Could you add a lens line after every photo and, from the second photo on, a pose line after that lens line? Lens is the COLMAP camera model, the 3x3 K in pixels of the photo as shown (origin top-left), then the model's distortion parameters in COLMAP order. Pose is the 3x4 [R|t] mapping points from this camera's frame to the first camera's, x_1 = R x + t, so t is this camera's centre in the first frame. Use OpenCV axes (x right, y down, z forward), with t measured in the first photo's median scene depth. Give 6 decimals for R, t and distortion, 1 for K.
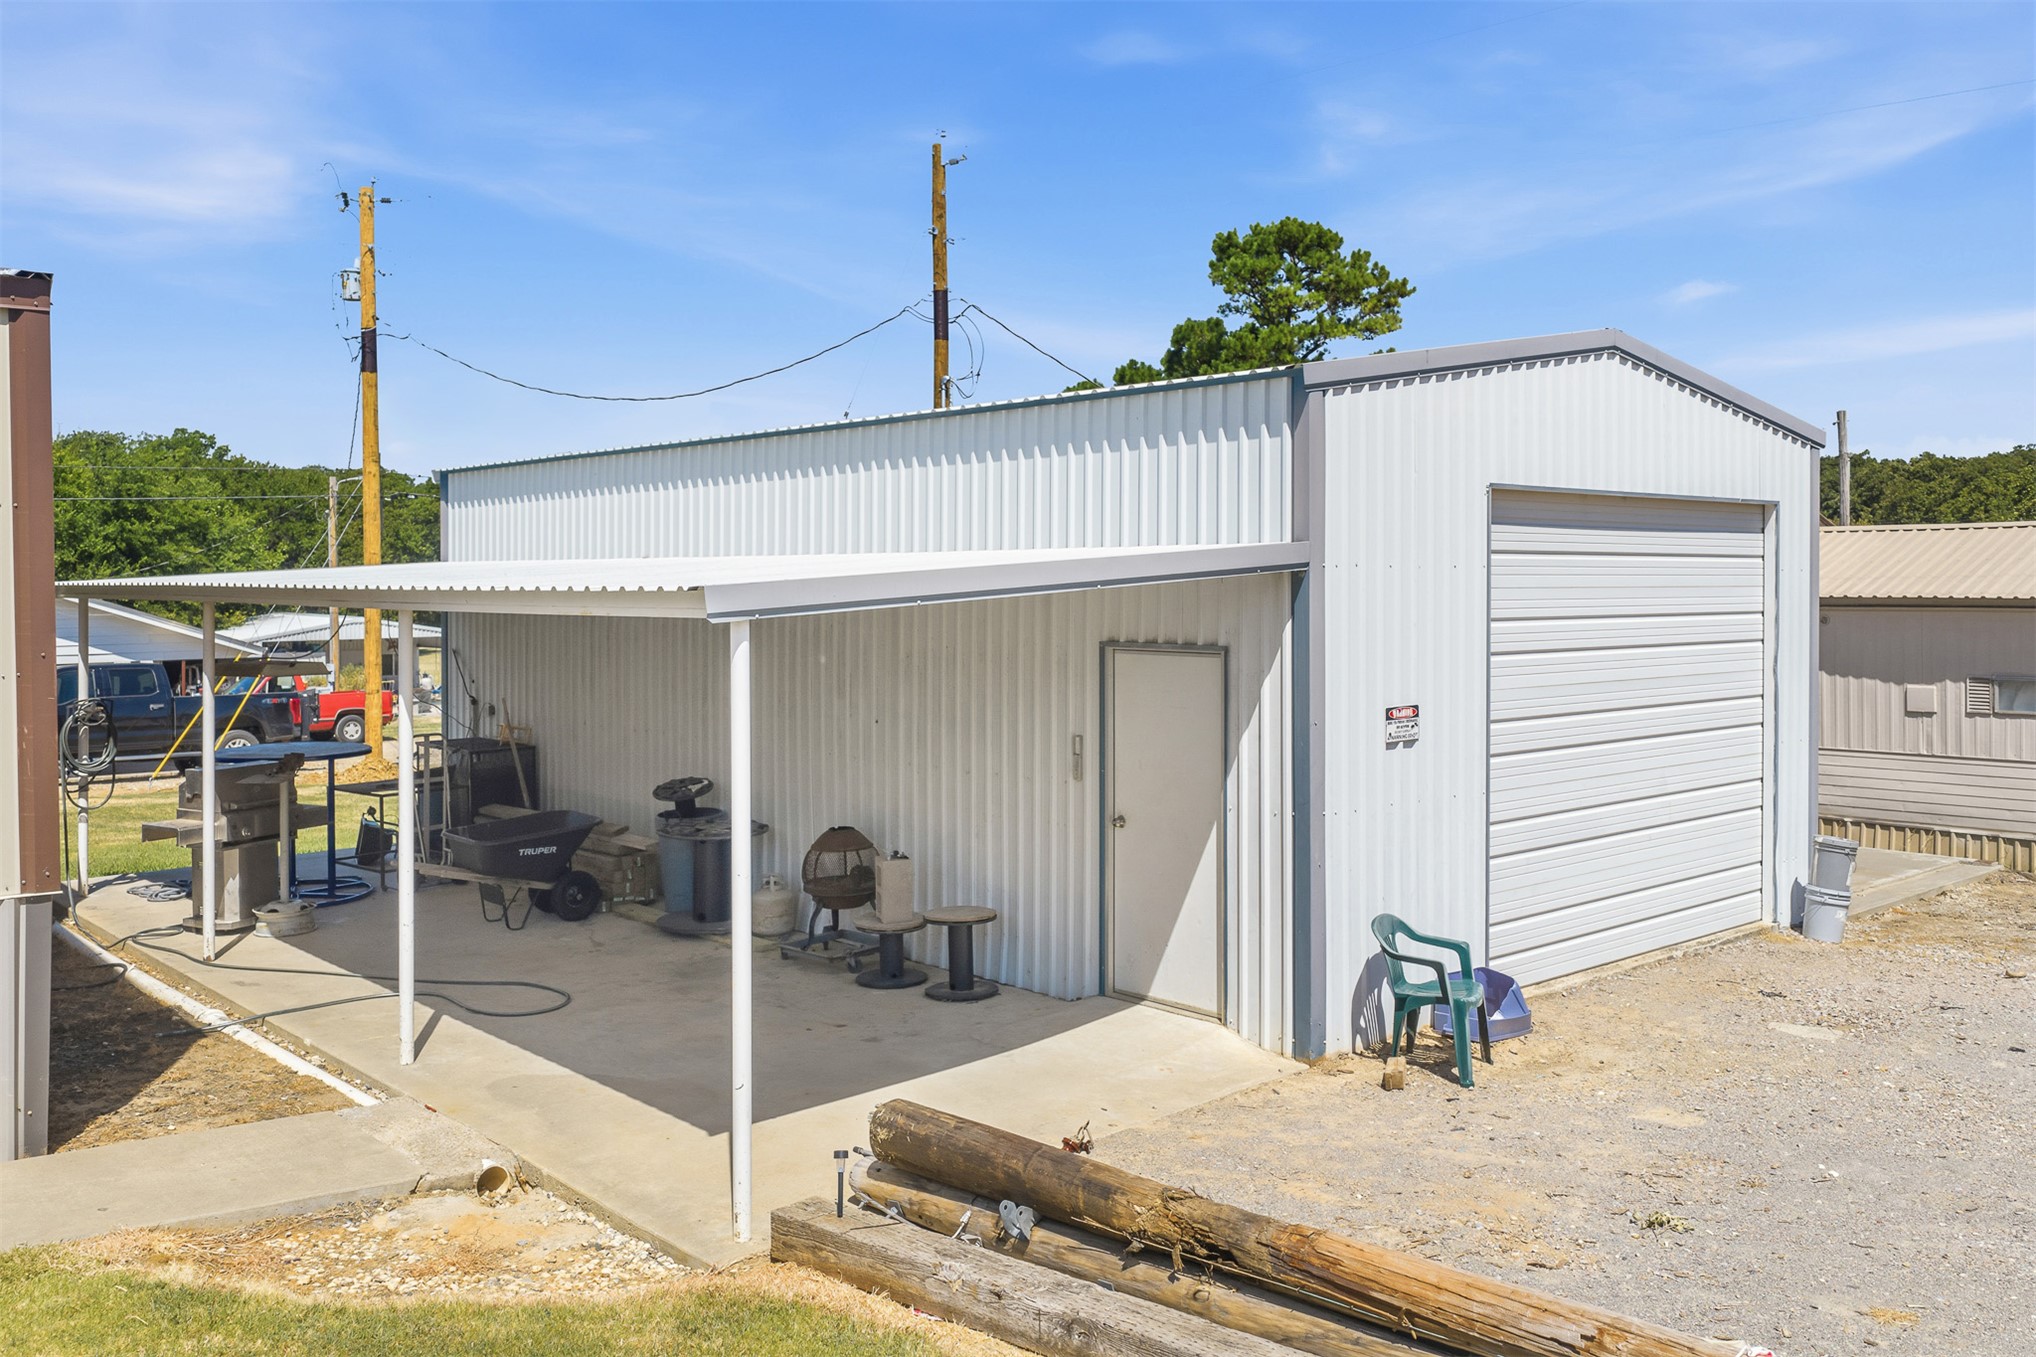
lens RADIAL K [[1713.6, 0, 1042.0], [0, 1713.6, 573.0], [0, 0, 1]] dist [0.012509, -0.045054]
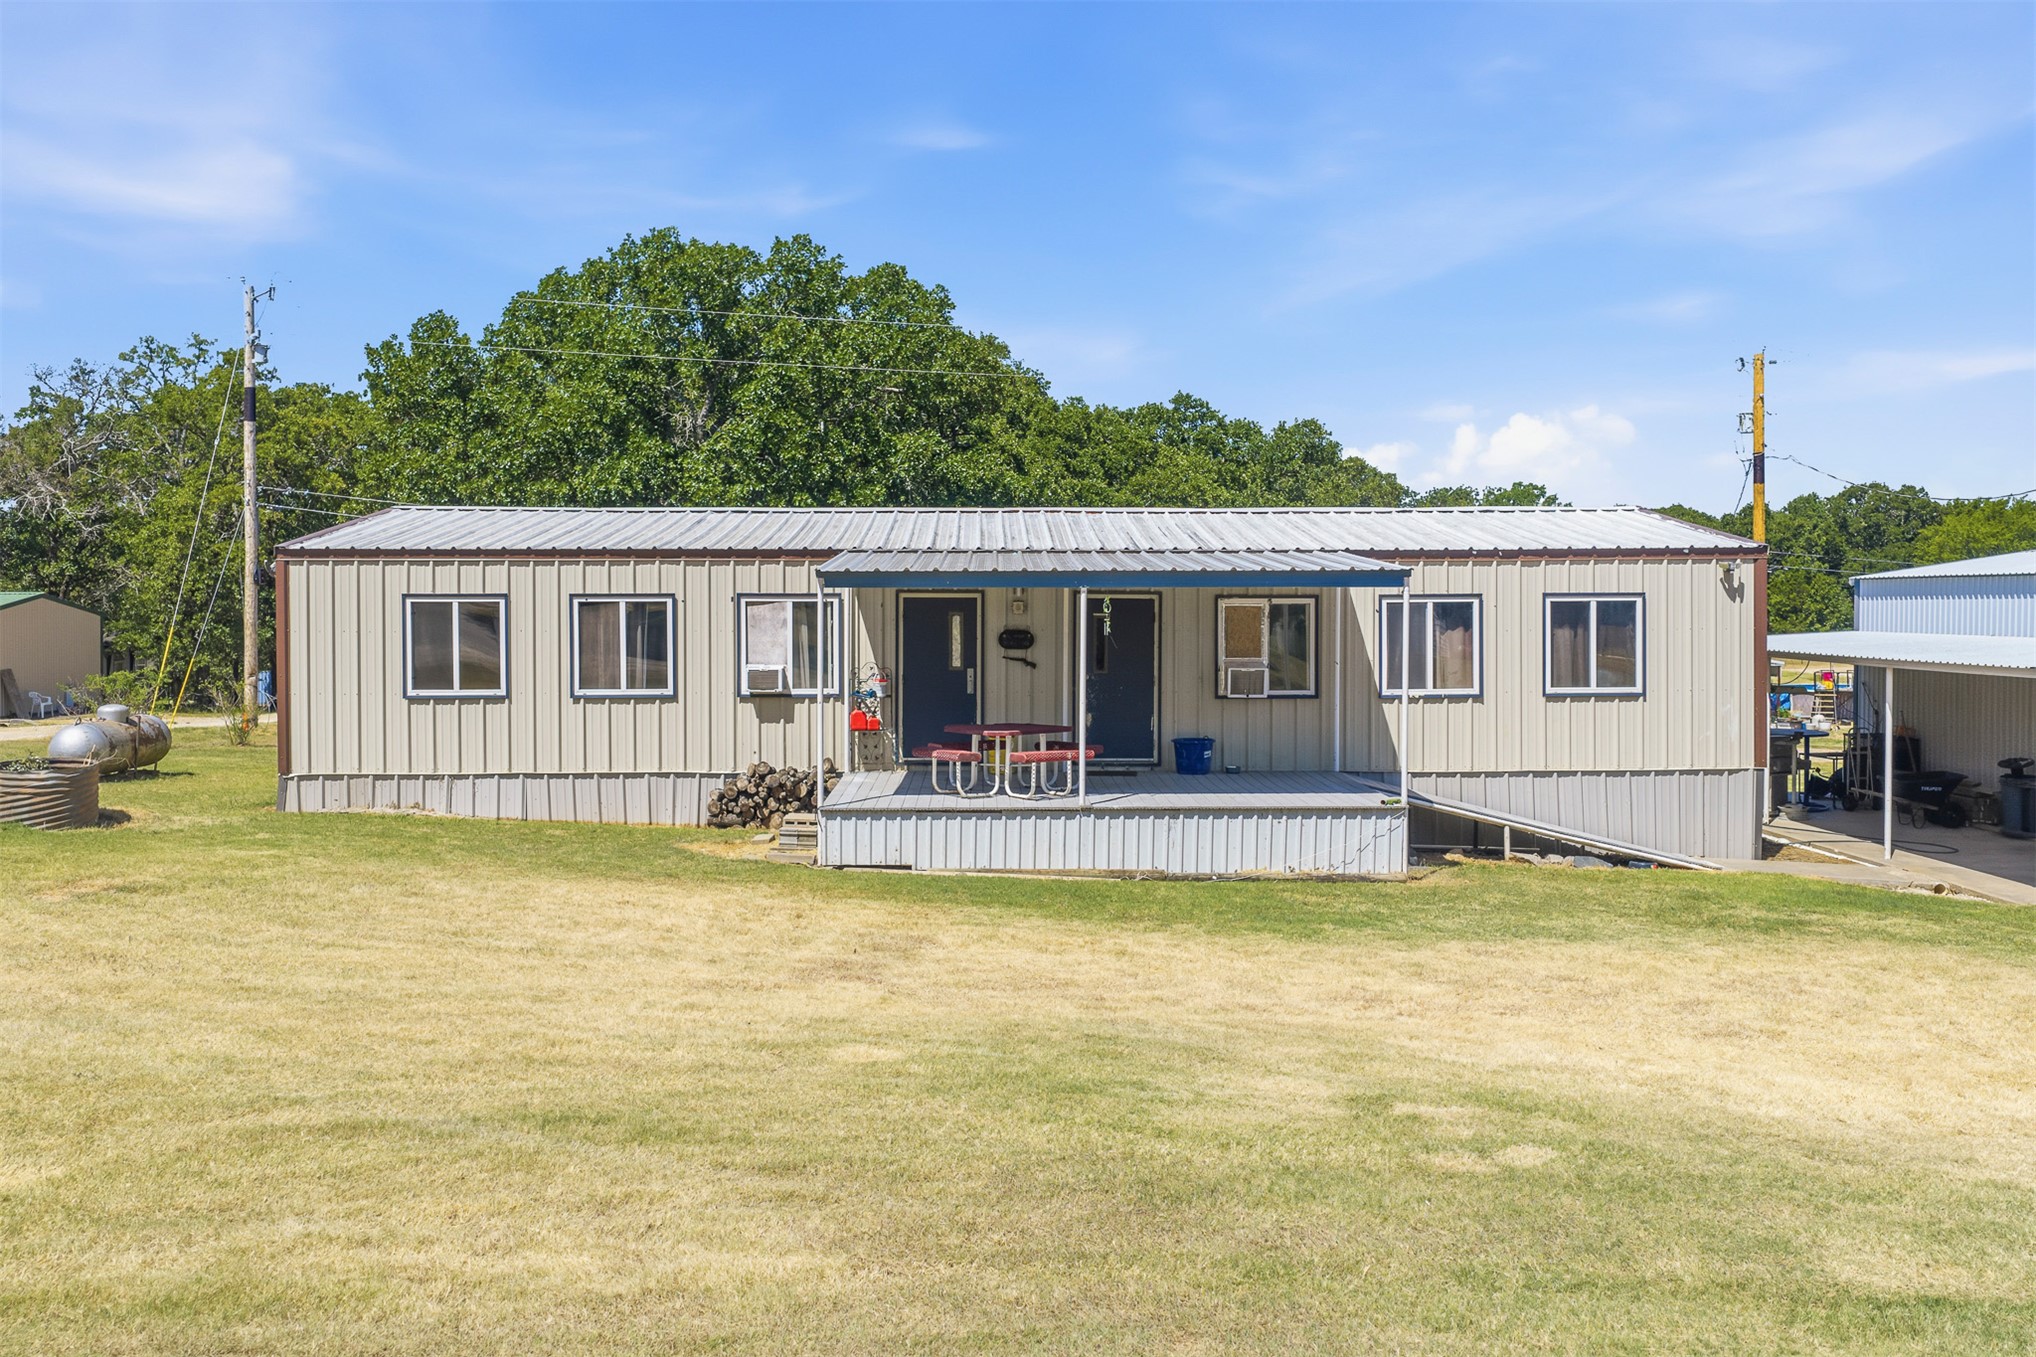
lens RADIAL K [[1670.4, 0, 1049.2], [0, 1670.4, 627.2], [0, 0, 1]] dist [0.011420, -0.030801]
pose [[0.757201, 0.016837, -0.652965, 0.177080], [-0.003369, 0.999755, 0.021872, -0.056248], [0.653174, -0.014361, 0.757072, -1.057626]]
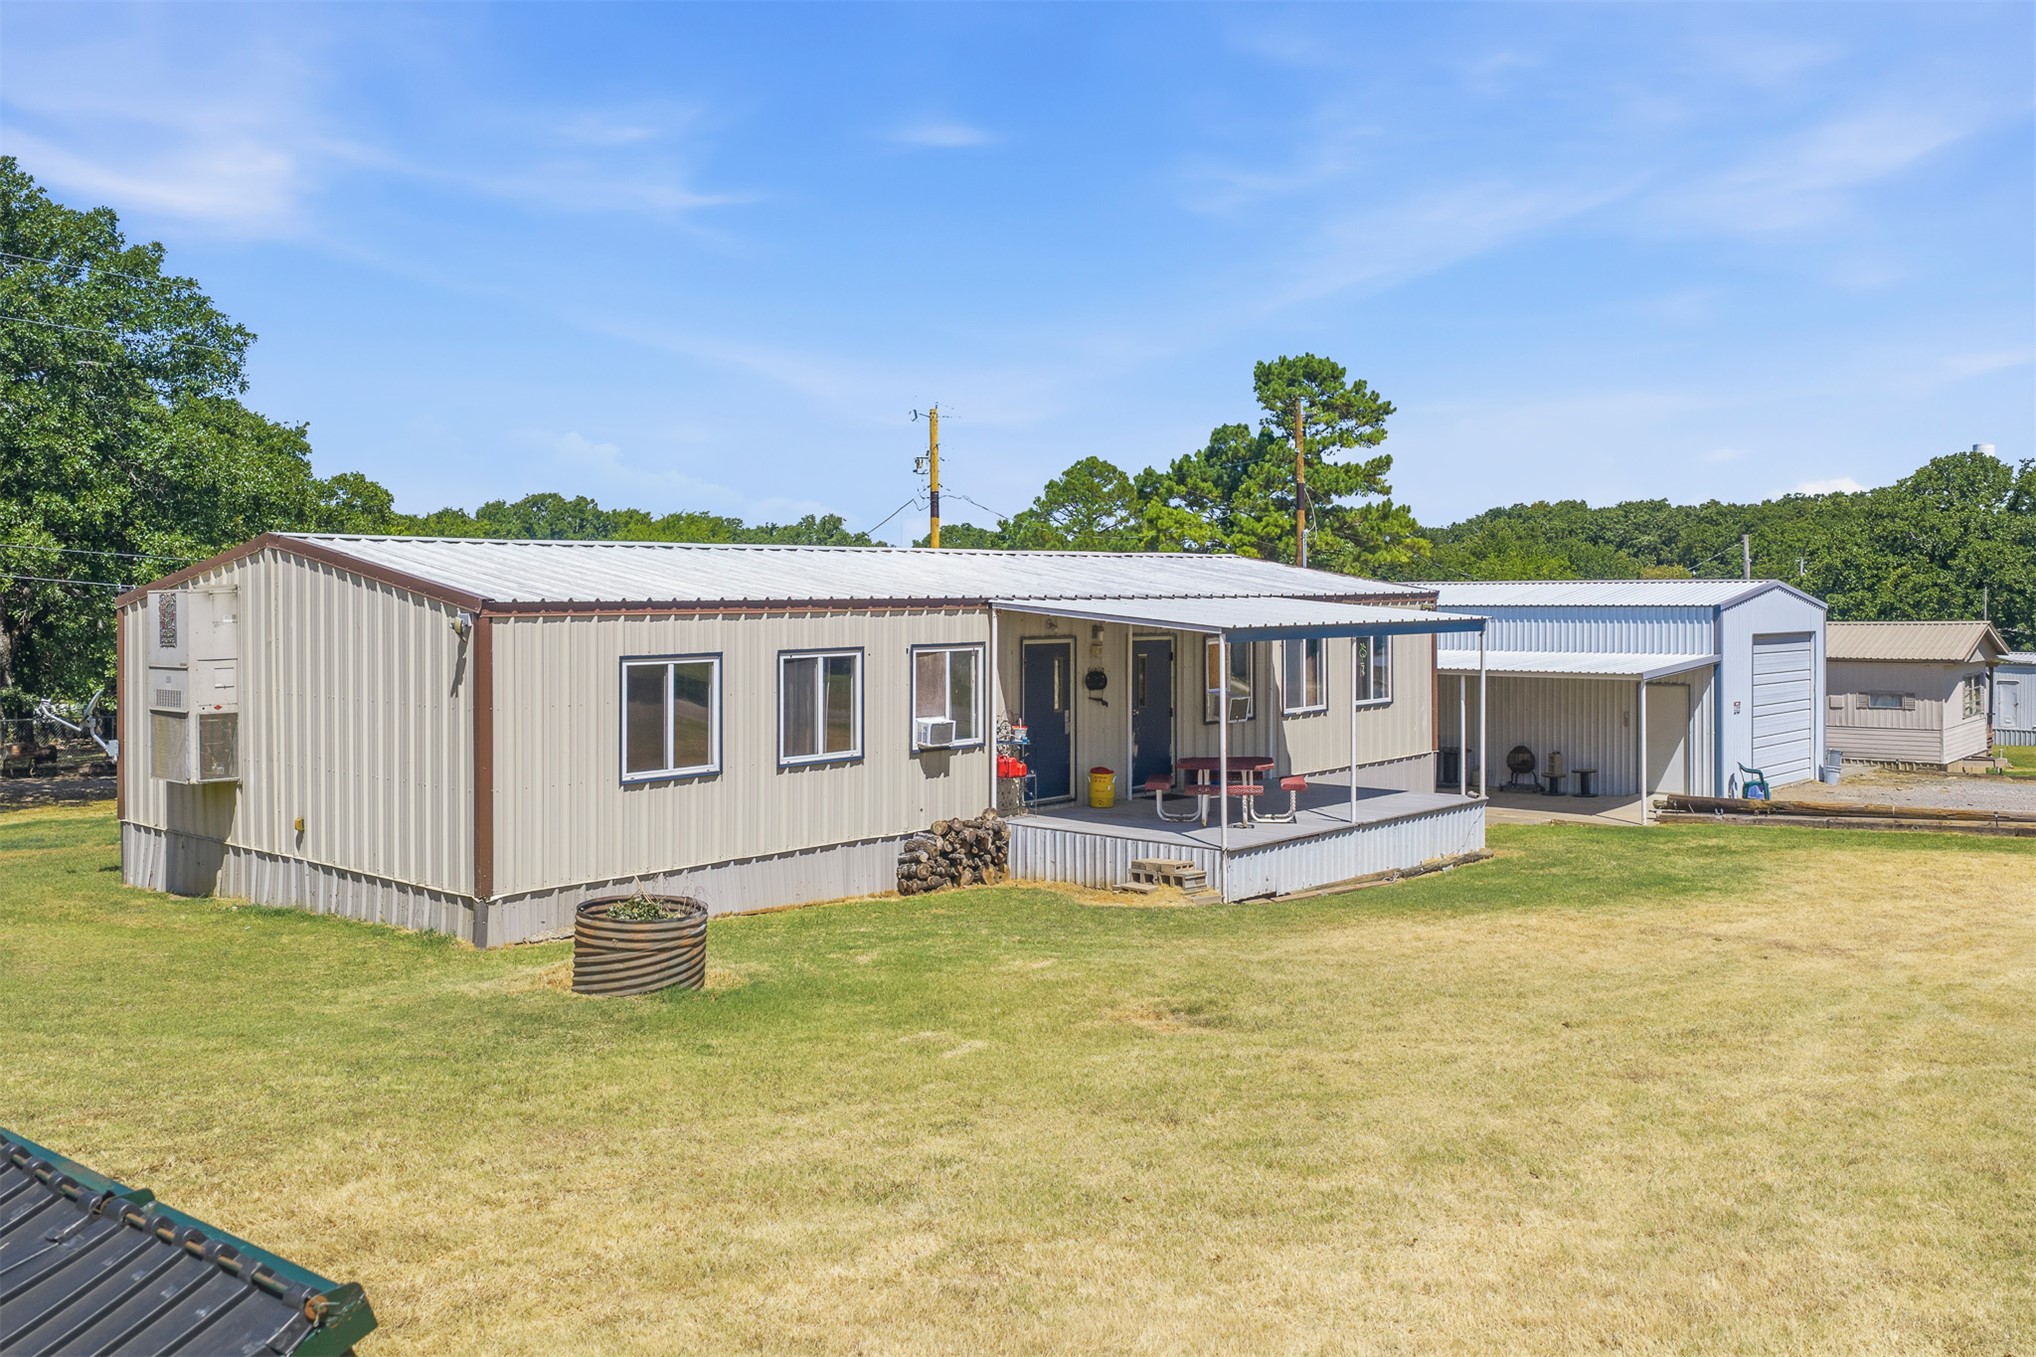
lens RADIAL K [[1713.6, 0, 1042.0], [0, 1713.6, 573.0], [0, 0, 1]] dist [0.012509, -0.045054]
pose [[0.993002, 0.002257, 0.118073, -1.126556], [-0.000985, 0.999941, -0.010827, -0.099953], [-0.118090, 0.010635, 0.992946, -1.596870]]
